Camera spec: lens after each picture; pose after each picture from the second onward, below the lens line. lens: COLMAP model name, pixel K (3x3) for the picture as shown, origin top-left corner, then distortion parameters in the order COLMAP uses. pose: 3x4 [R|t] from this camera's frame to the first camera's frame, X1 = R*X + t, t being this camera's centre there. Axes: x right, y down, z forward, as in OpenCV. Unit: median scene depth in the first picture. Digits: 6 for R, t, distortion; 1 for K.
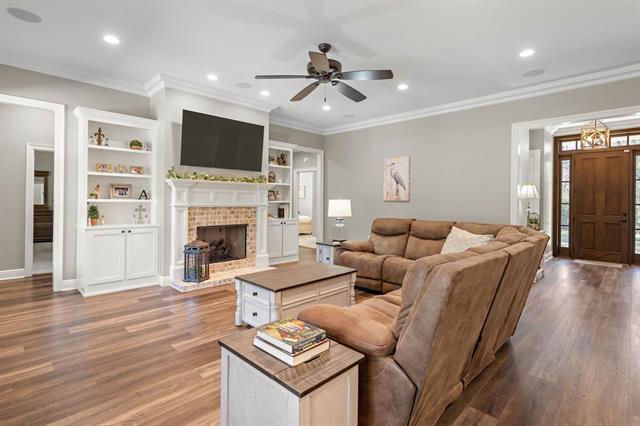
lens RADIAL K [[314.7, 0, 320.1], [0, 314.7, 201.3], [0, 0, 1]] dist [-0.000051, -0.000329]
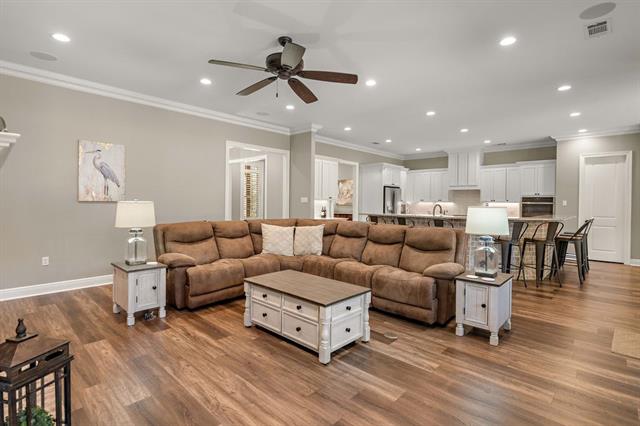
lens RADIAL K [[314.7, 0, 320.1], [0, 314.7, 201.3], [0, 0, 1]] dist [-0.000051, -0.000329]
pose [[-0.020730, -0.009464, 0.999740, -0.714657], [-0.010062, 0.999907, 0.009257, -0.018669], [-0.999734, -0.009867, -0.020823, 0.698216]]
